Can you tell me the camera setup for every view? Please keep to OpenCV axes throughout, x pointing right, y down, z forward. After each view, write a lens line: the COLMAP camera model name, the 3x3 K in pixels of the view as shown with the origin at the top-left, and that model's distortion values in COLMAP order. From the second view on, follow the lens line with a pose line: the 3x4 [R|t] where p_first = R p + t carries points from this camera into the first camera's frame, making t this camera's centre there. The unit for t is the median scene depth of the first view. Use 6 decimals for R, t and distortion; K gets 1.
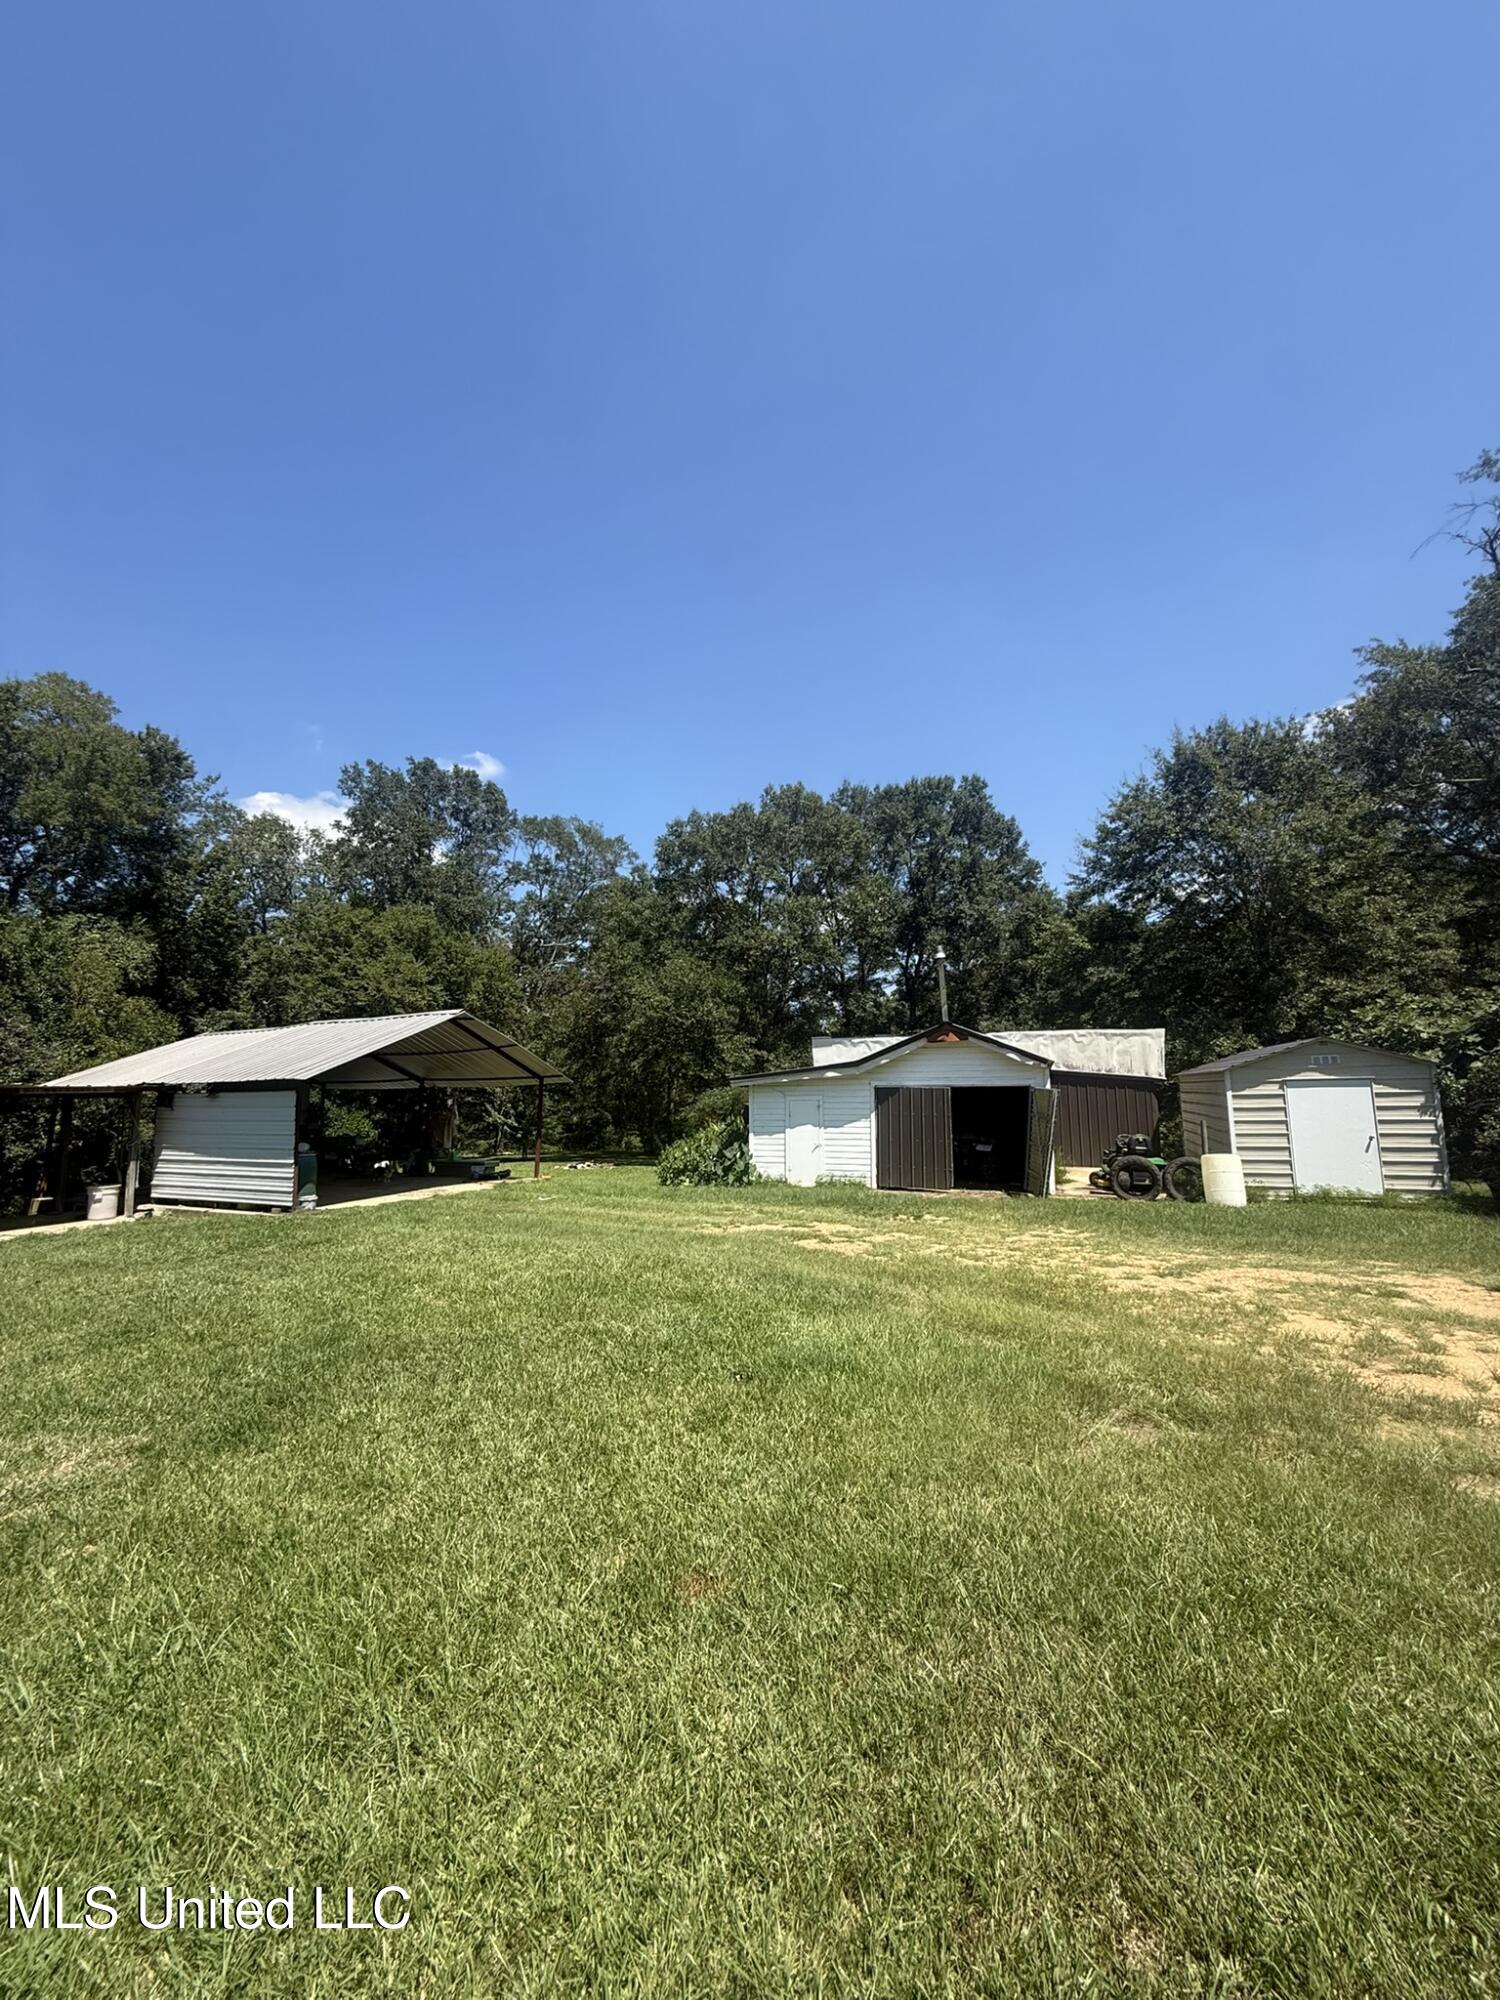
lens RADIAL K [[793.6, 0, 748.5], [0, 793.6, 995.8], [0, 0, 1]] dist [0.000207, -0.000064]
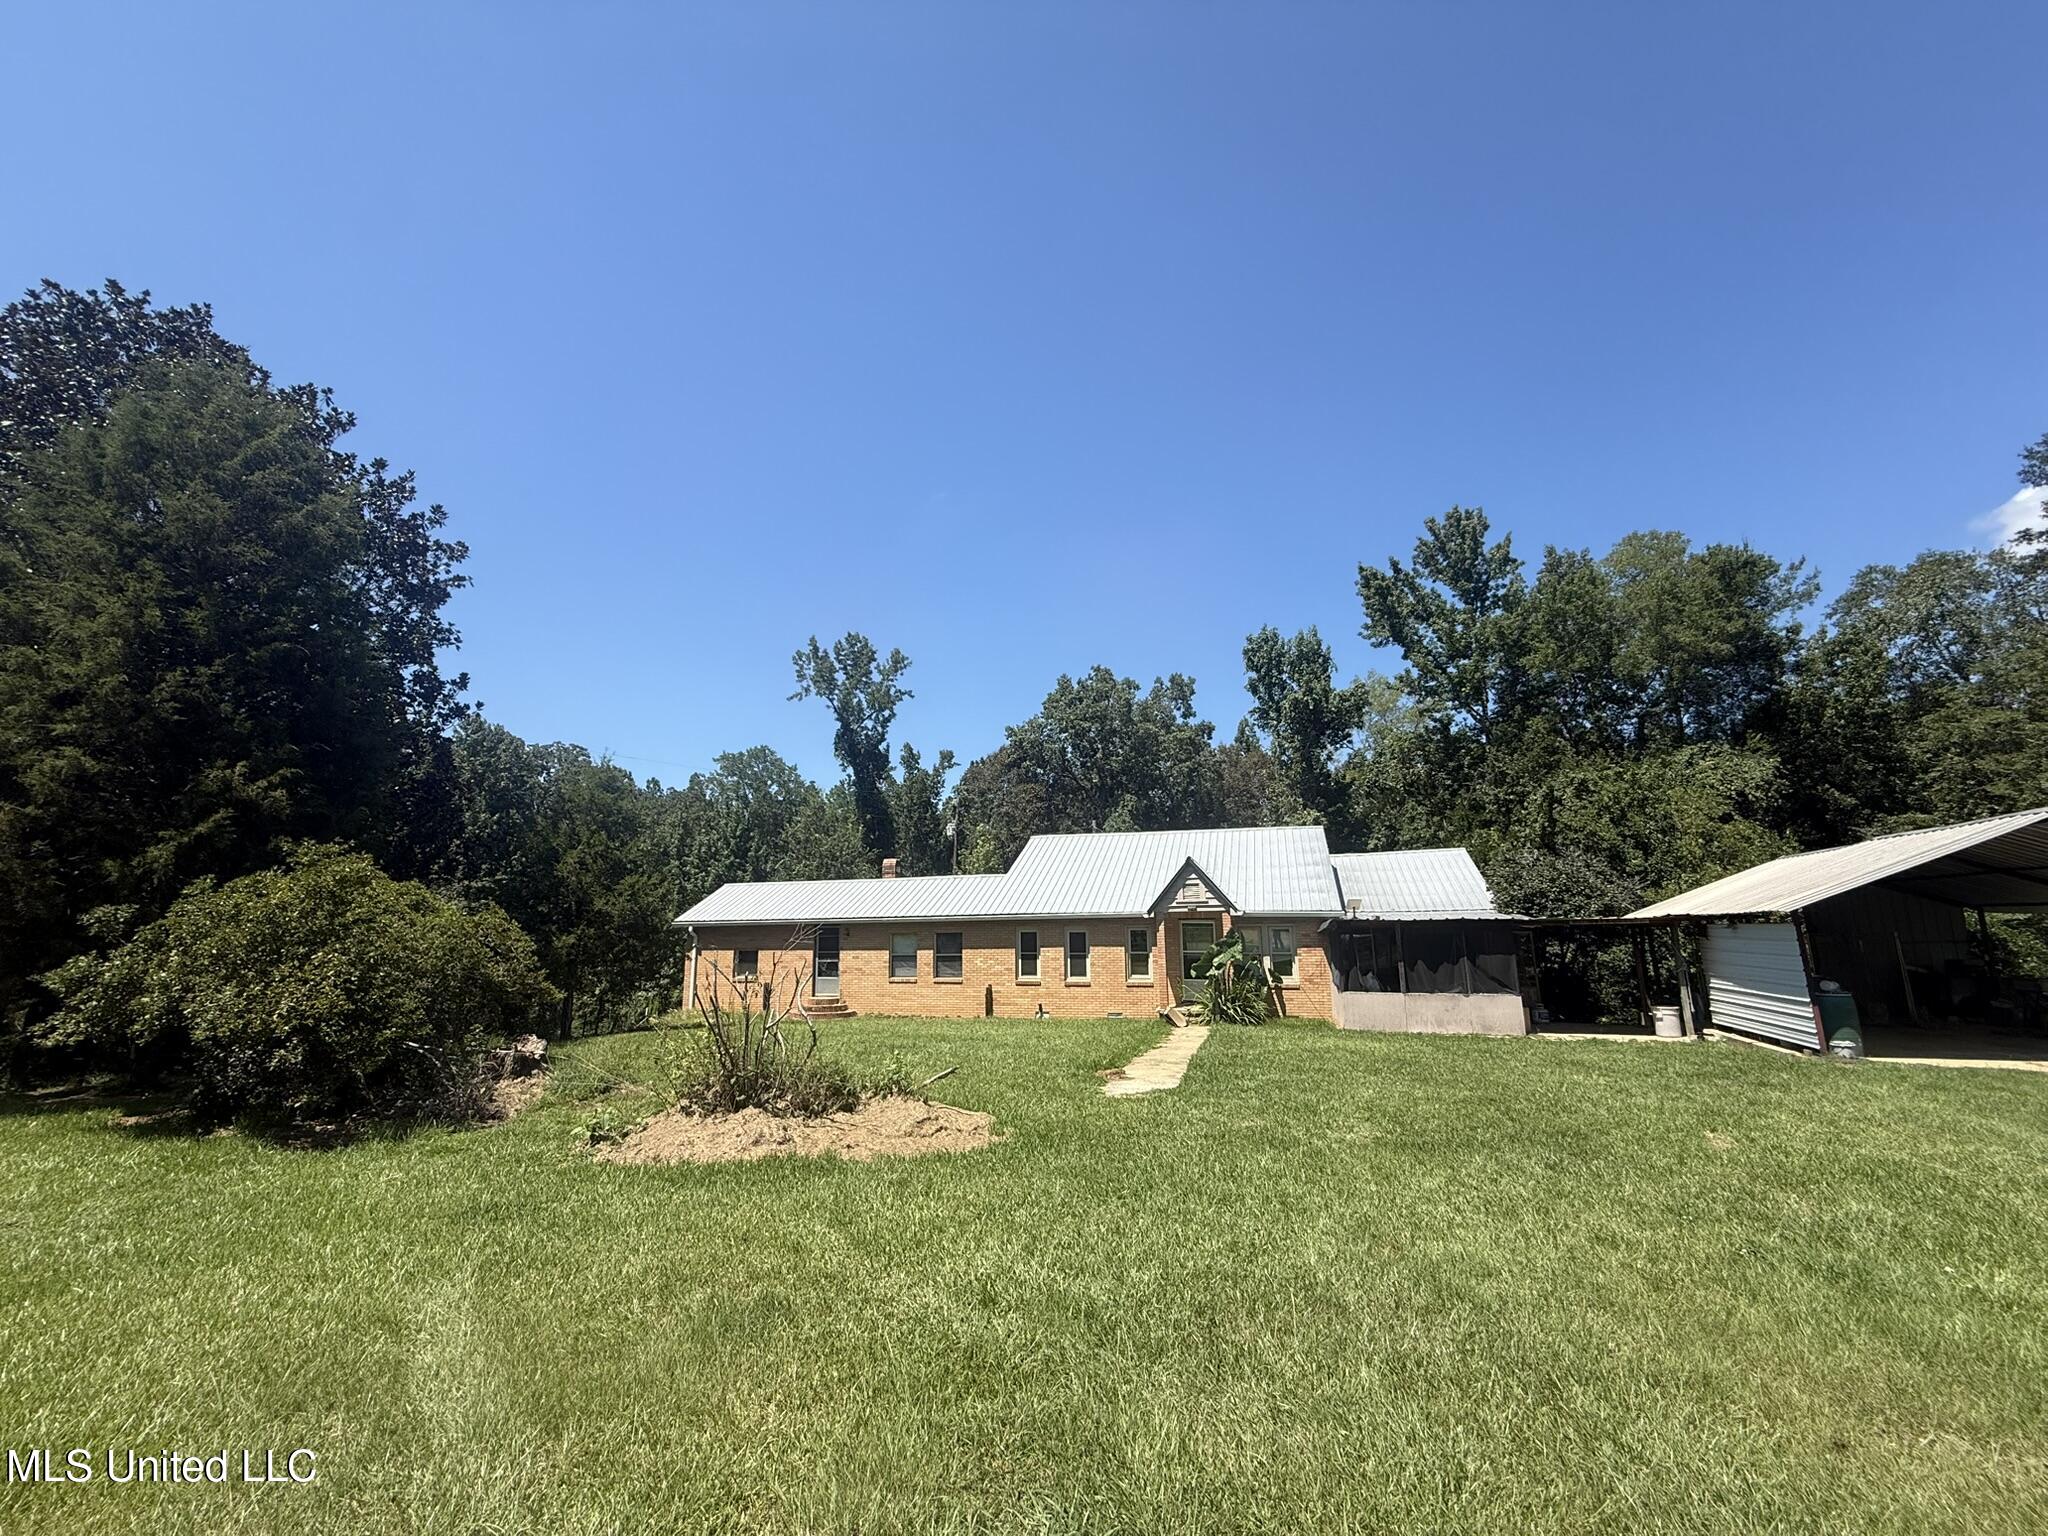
lens RADIAL K [[815.0, 0, 1019.8], [0, 815.0, 766.1], [0, 0, 1]] dist [-0.000796, 0.000421]
pose [[0.066992, -0.182543, -0.980913, 0.195262], [0.131627, 0.976146, -0.172666, -0.008574], [0.989033, -0.117548, 0.089421, 0.019712]]
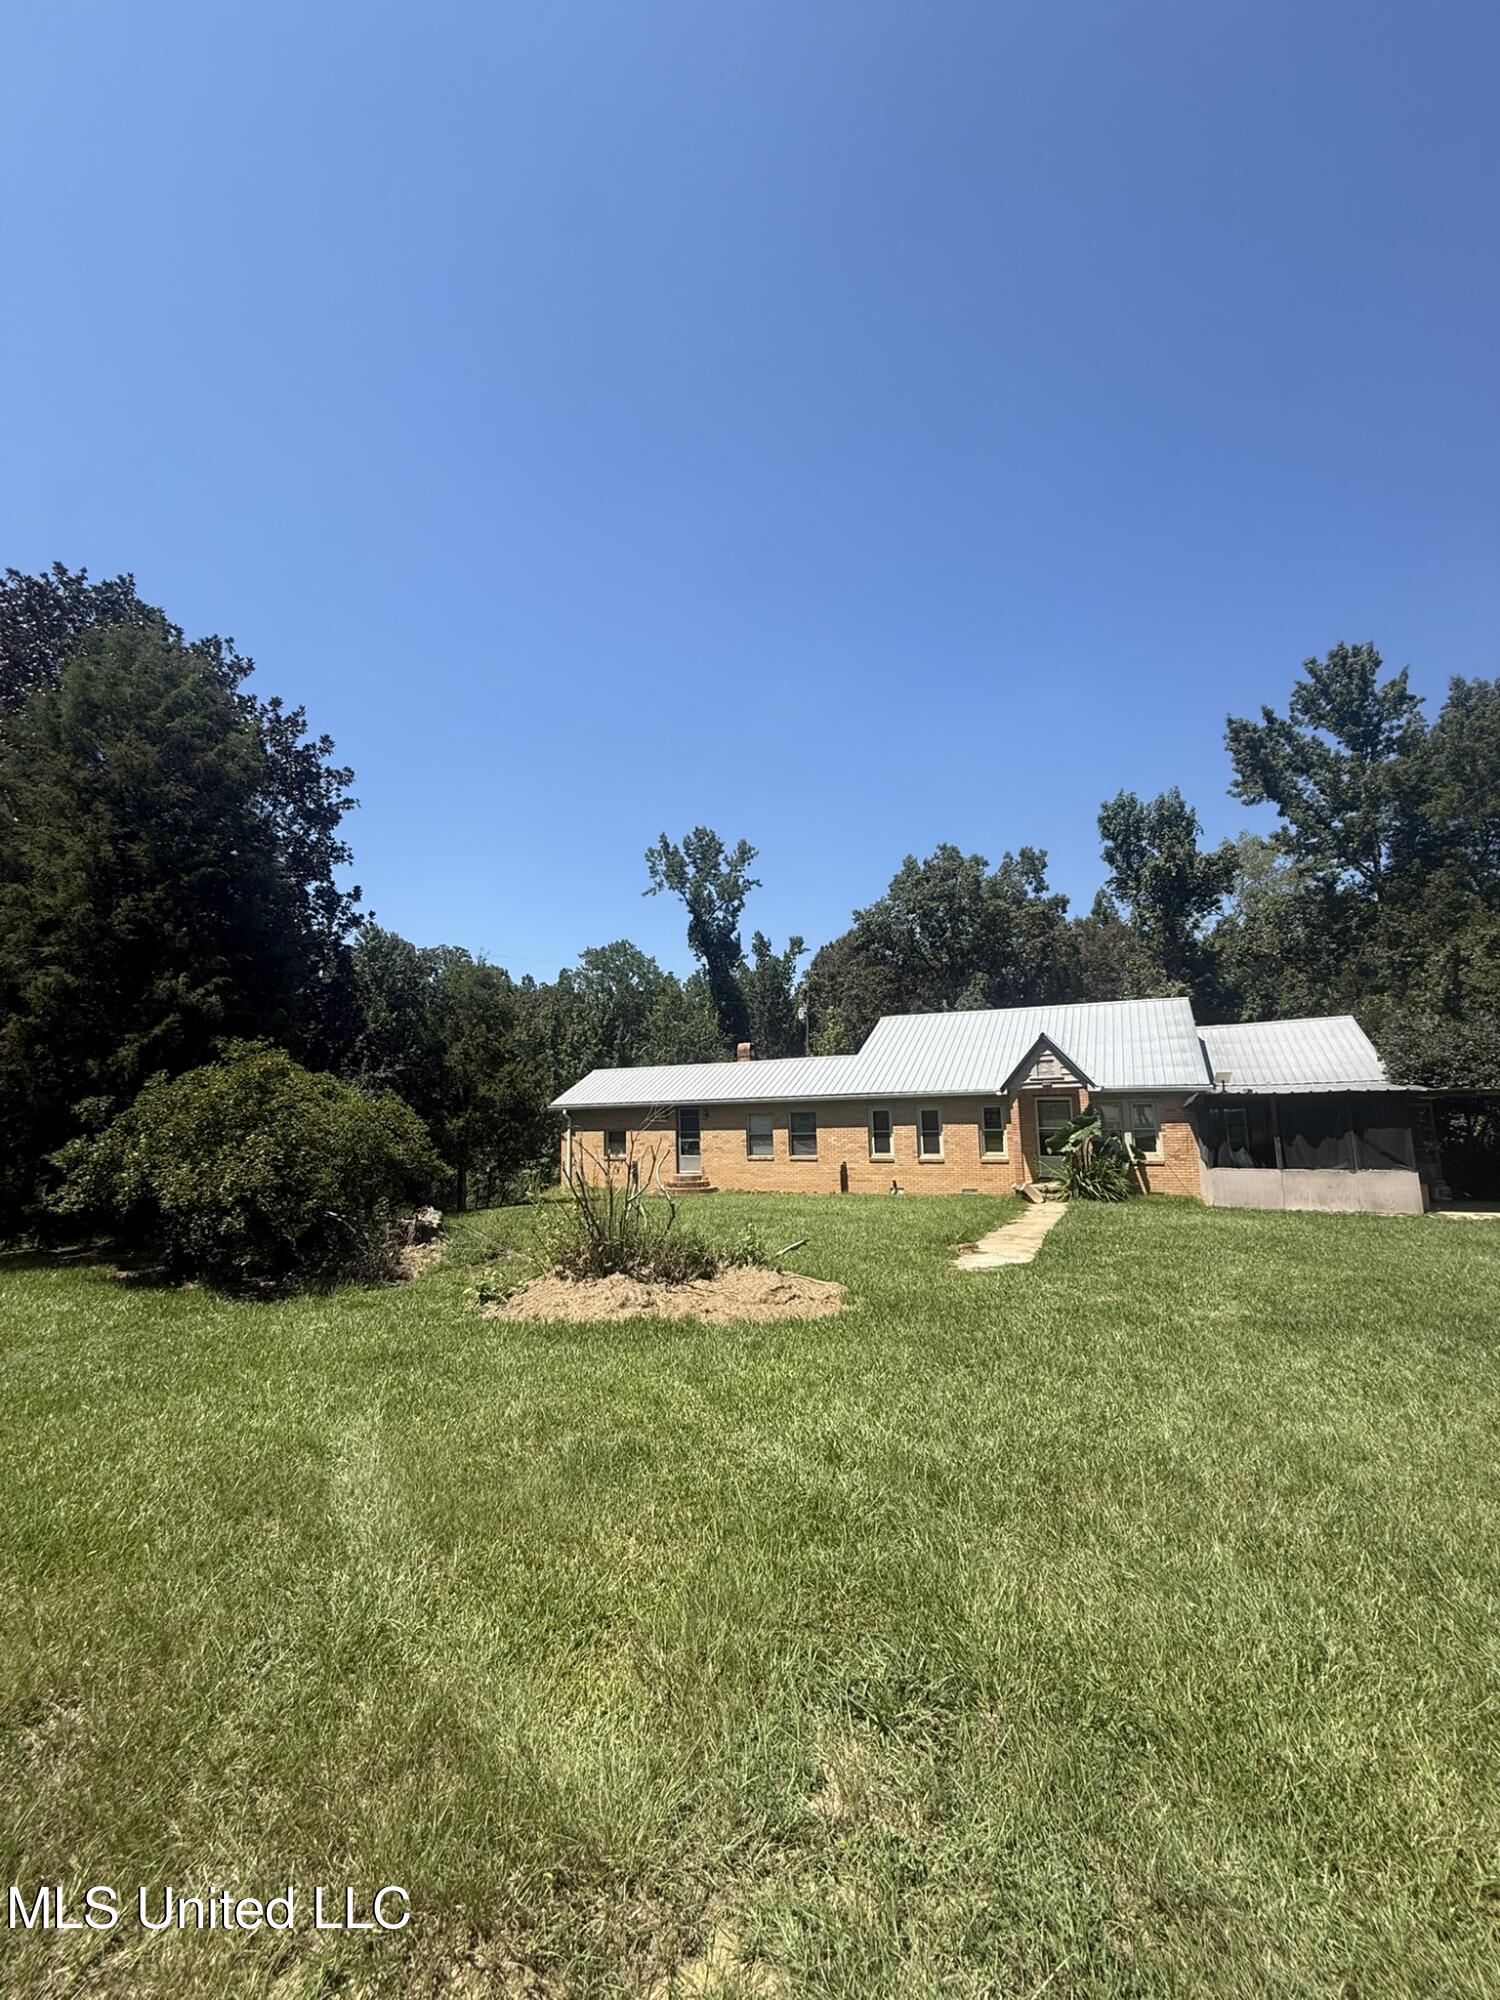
lens RADIAL K [[795.4, 0, 748.5], [0, 795.4, 992.9], [0, 0, 1]] dist [-0.001924, 0.000013]
pose [[-0.089404, -0.131321, -0.987300, 0.193850], [0.145836, 0.978860, -0.143405, -0.006912], [0.985261, -0.156805, -0.068363, 0.024540]]
